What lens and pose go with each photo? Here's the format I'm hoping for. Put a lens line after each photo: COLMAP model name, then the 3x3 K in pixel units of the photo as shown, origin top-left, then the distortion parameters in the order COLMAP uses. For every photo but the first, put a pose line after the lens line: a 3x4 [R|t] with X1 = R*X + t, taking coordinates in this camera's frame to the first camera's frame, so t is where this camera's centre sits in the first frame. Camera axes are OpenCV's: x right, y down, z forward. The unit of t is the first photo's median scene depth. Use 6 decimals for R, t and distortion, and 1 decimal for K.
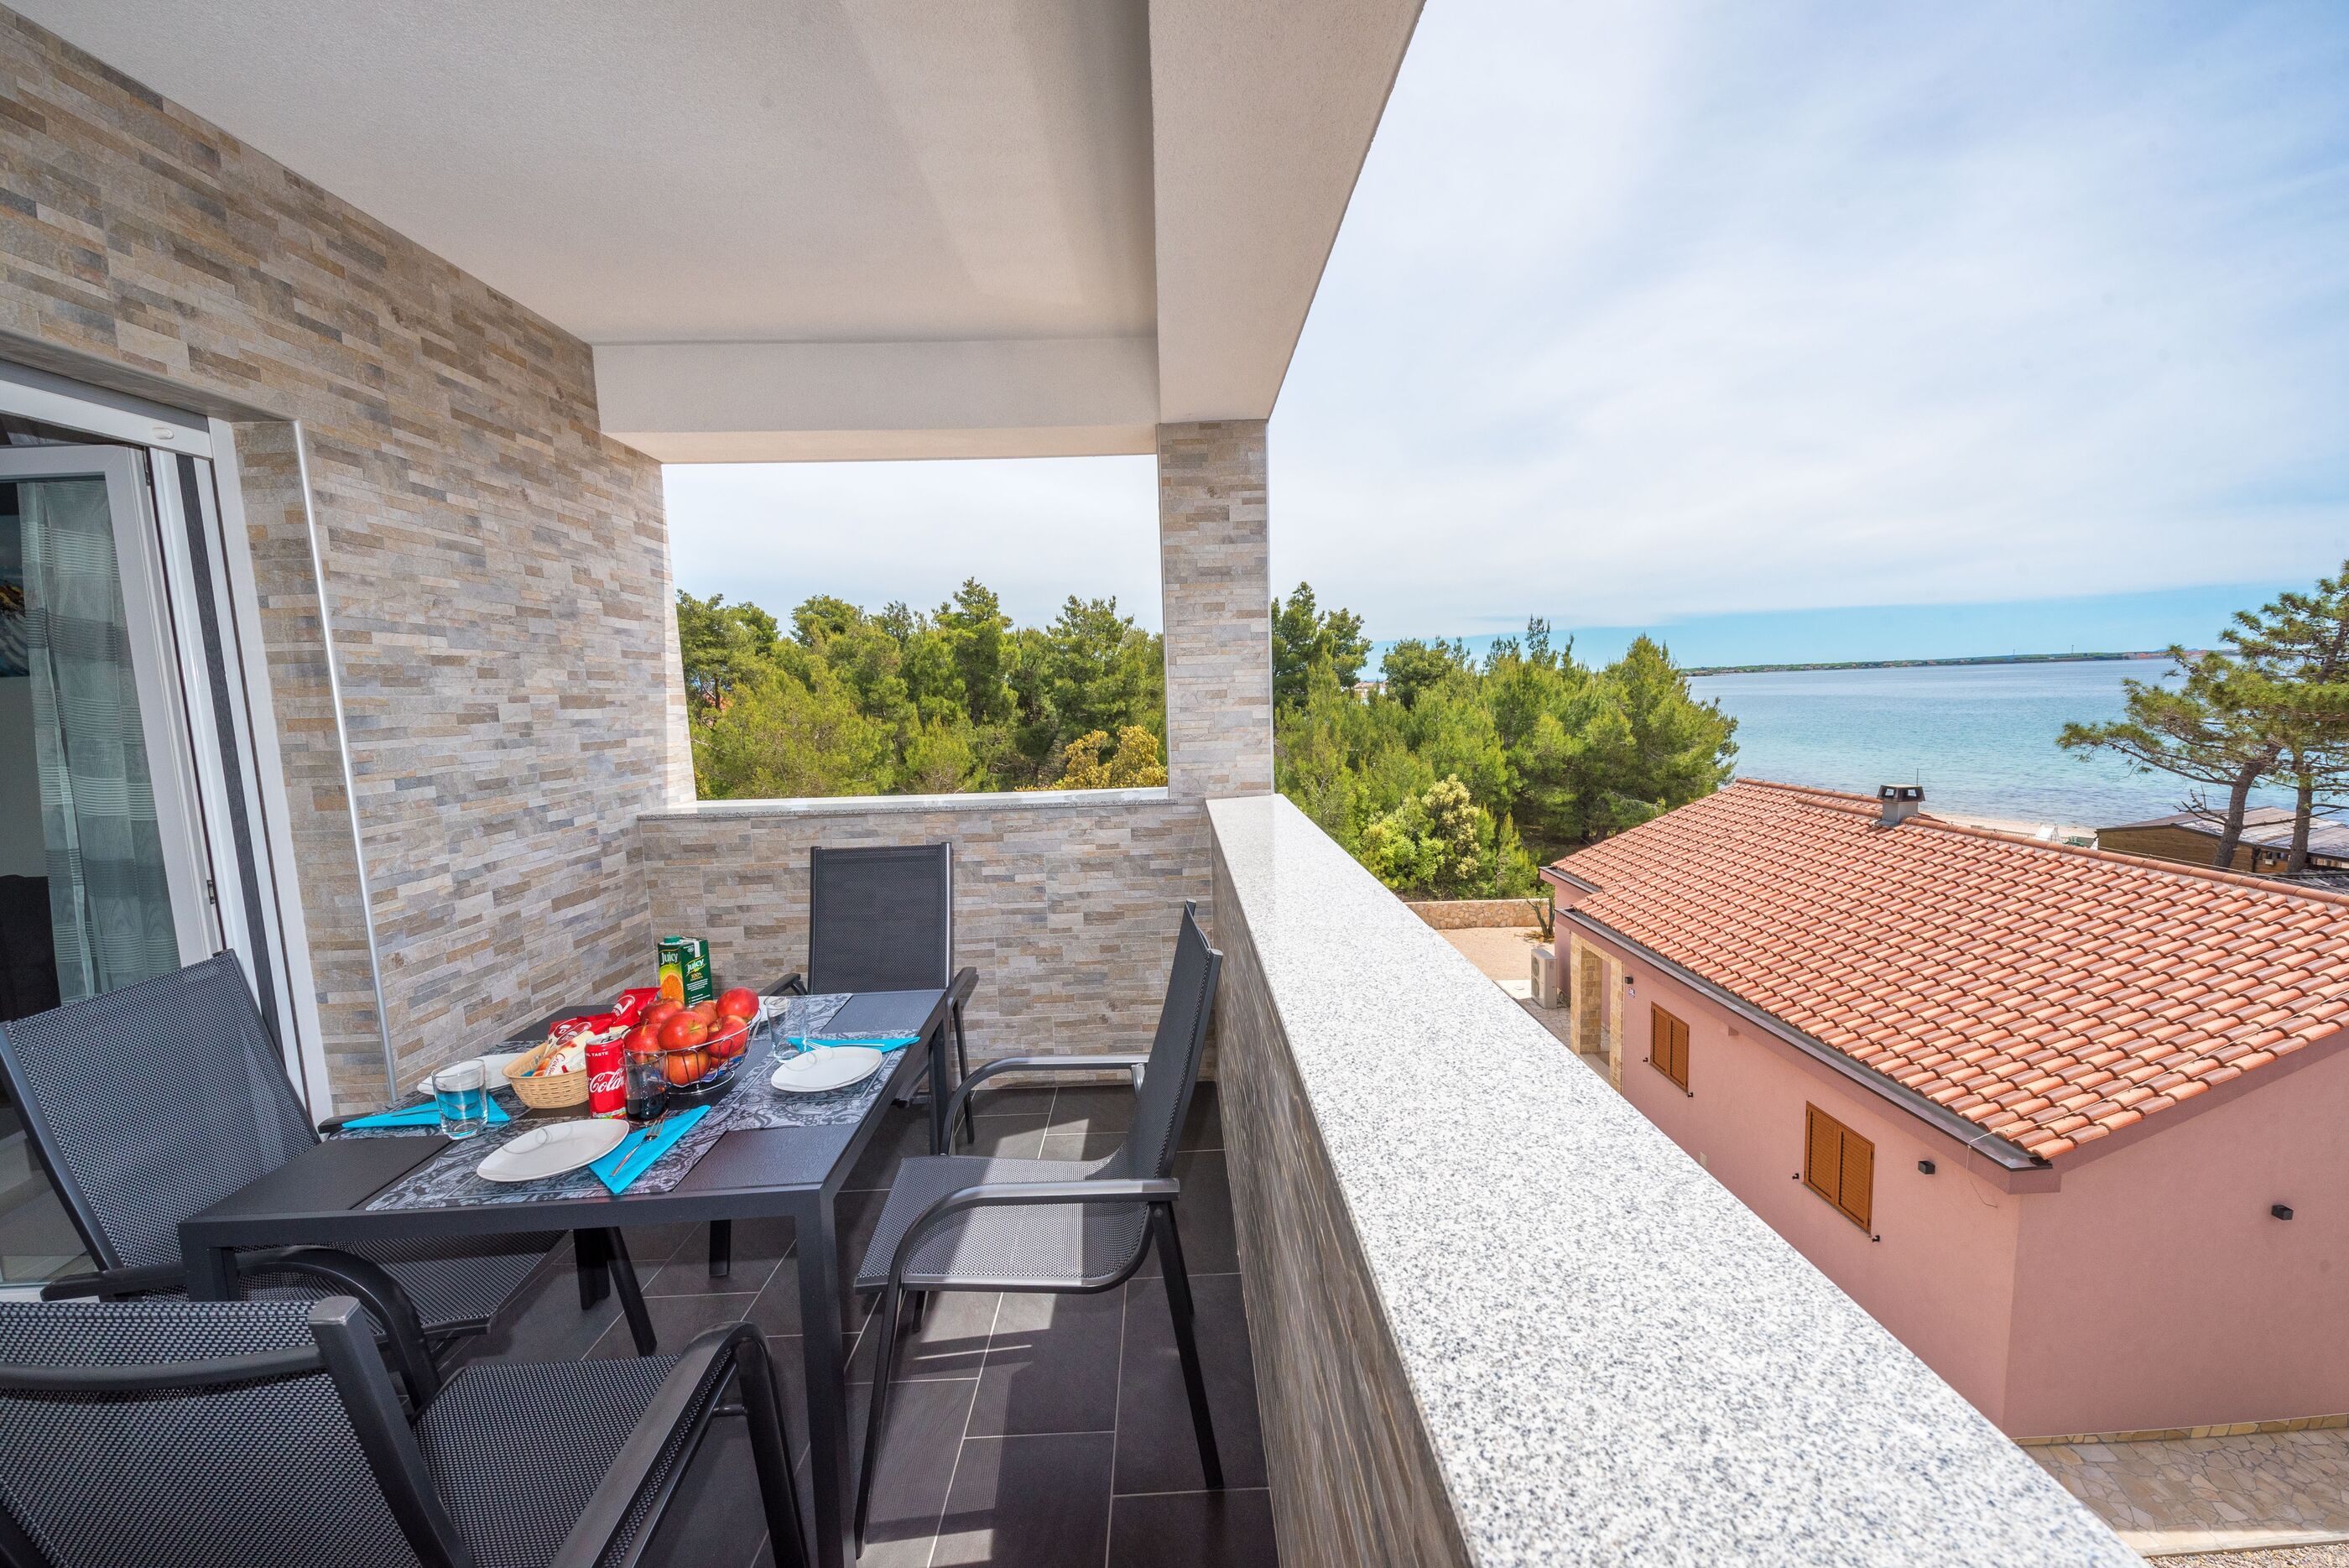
lens RADIAL K [[945.1, 0, 1220.4], [0, 945.1, 808.5], [0, 0, 1]] dist [0.017860, -0.000071]
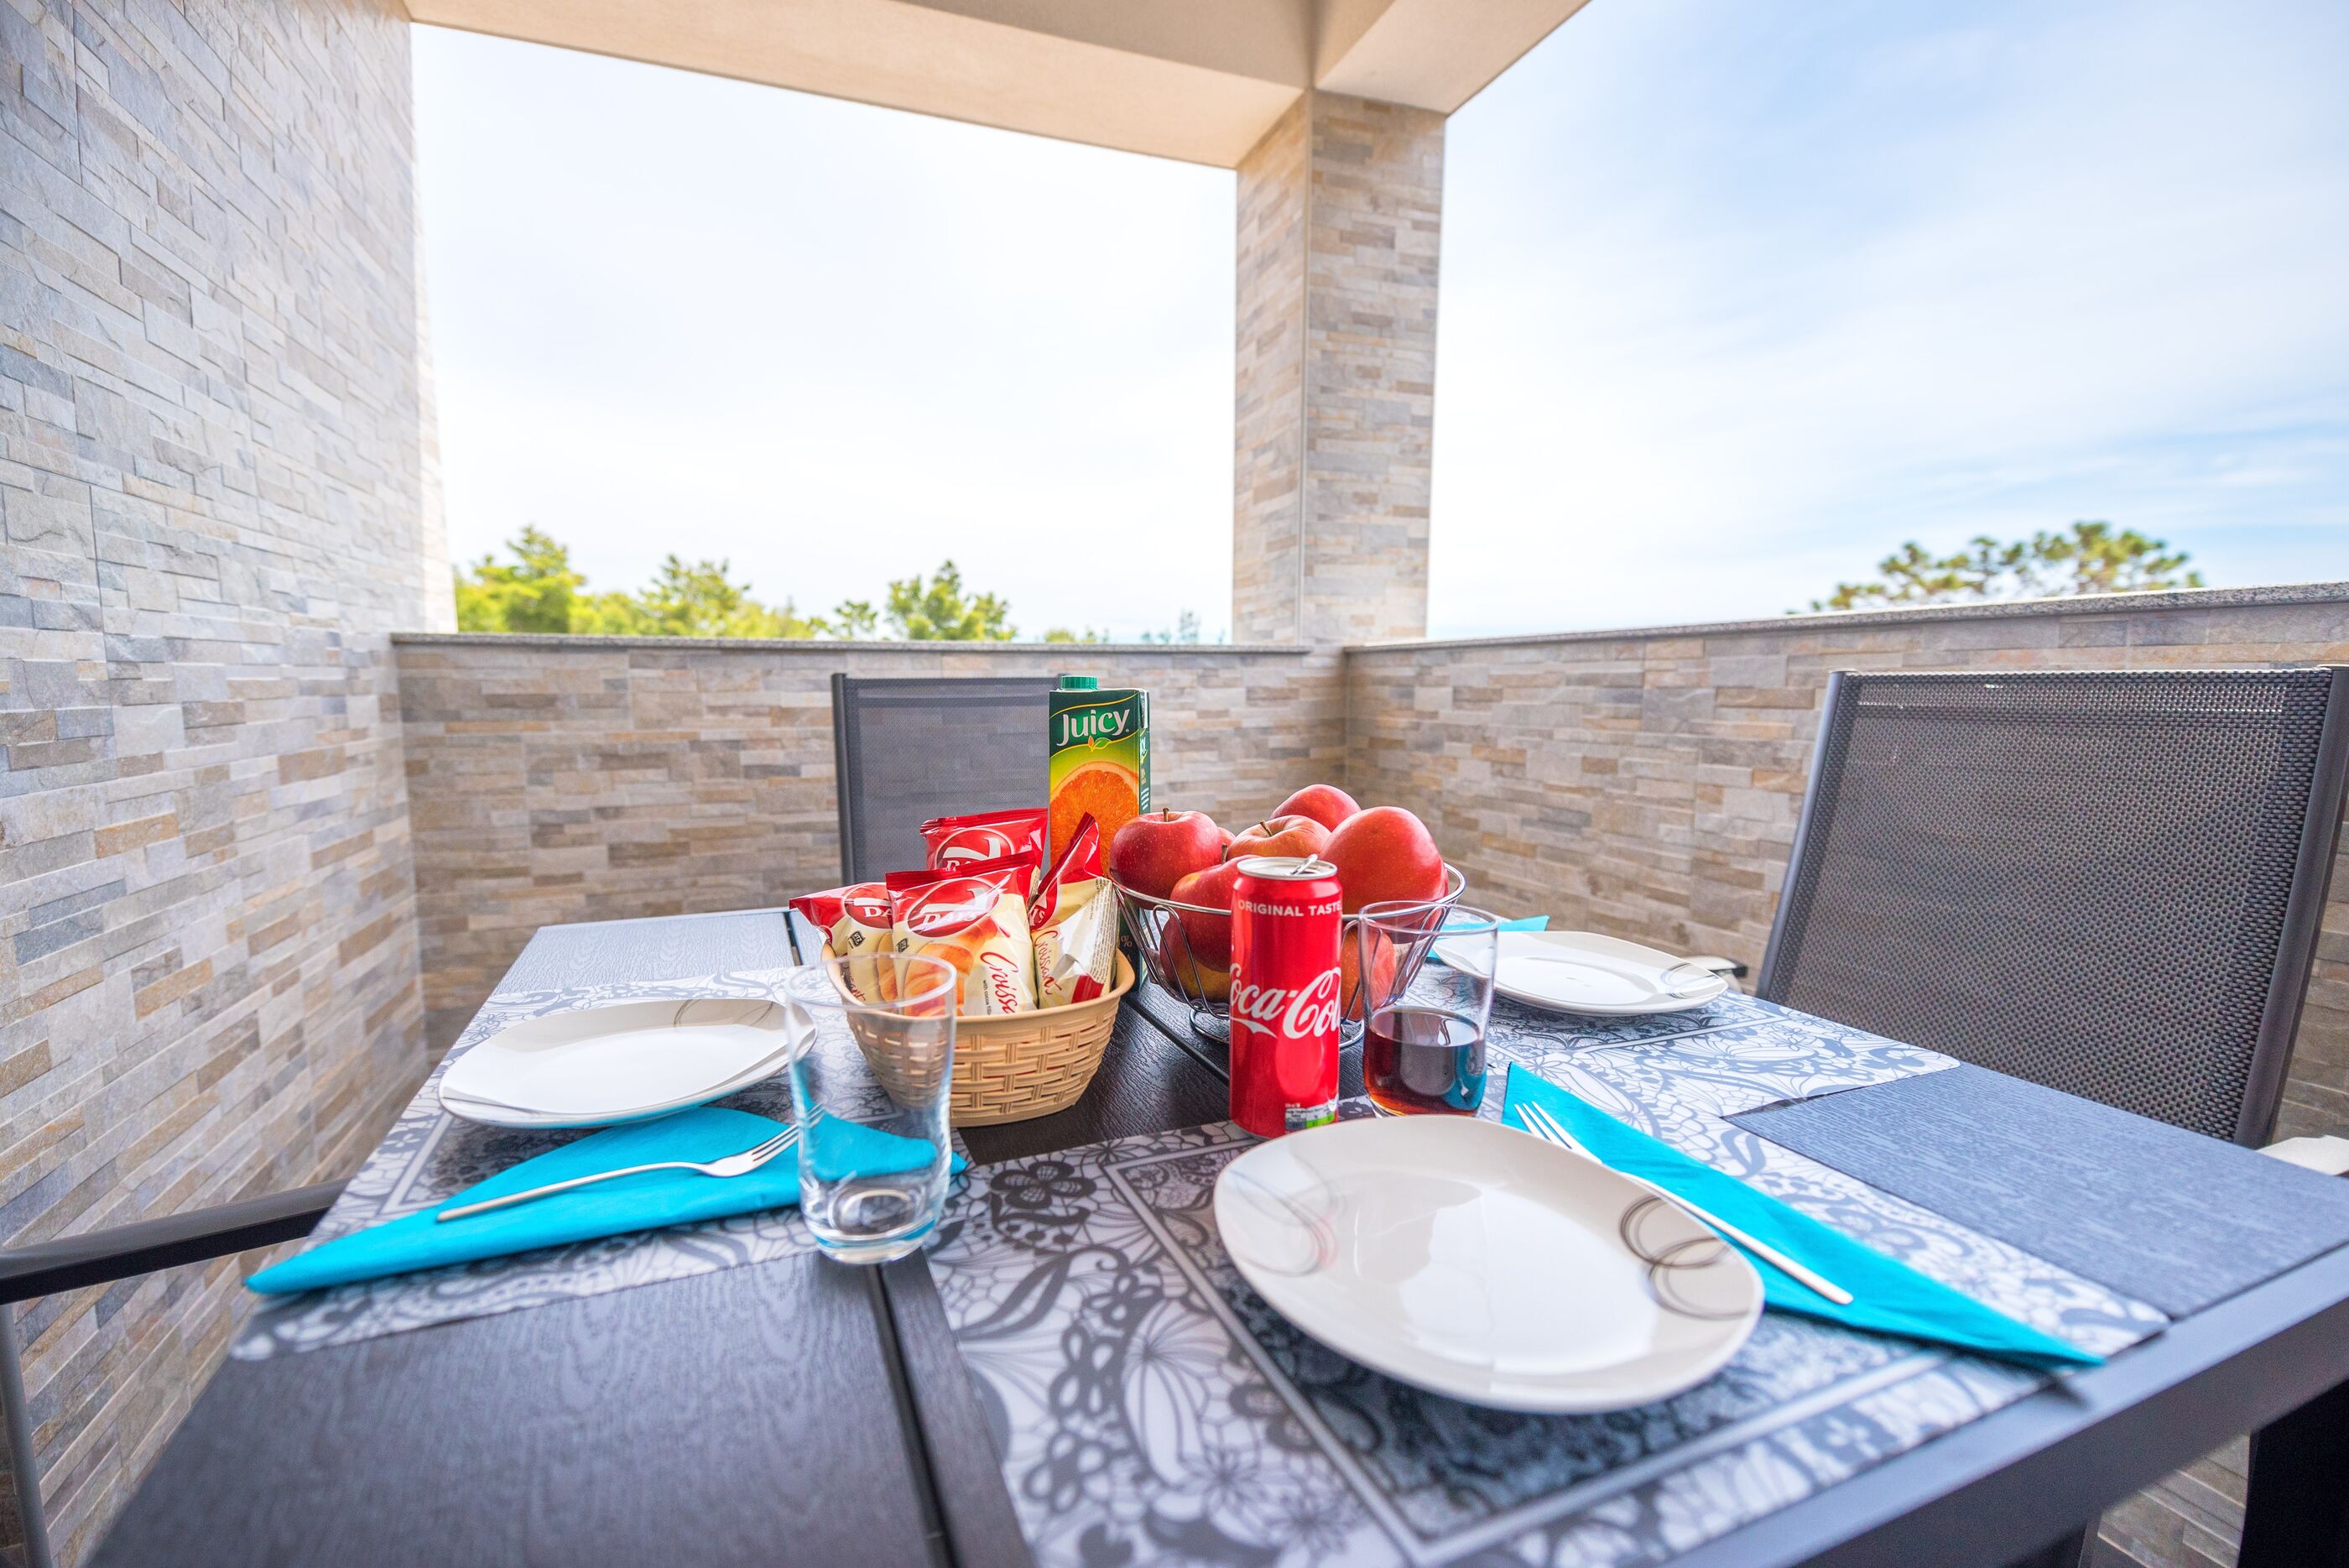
lens RADIAL K [[1005.0, 0, 1175.1], [0, 1005.0, 790.2], [0, 0, 1]] dist [0.011004, -0.002359]
pose [[0.947810, -0.007935, 0.318738, -0.378241], [0.014067, 0.999758, -0.016941, 0.107716], [-0.318526, 0.020540, 0.947692, 0.334906]]
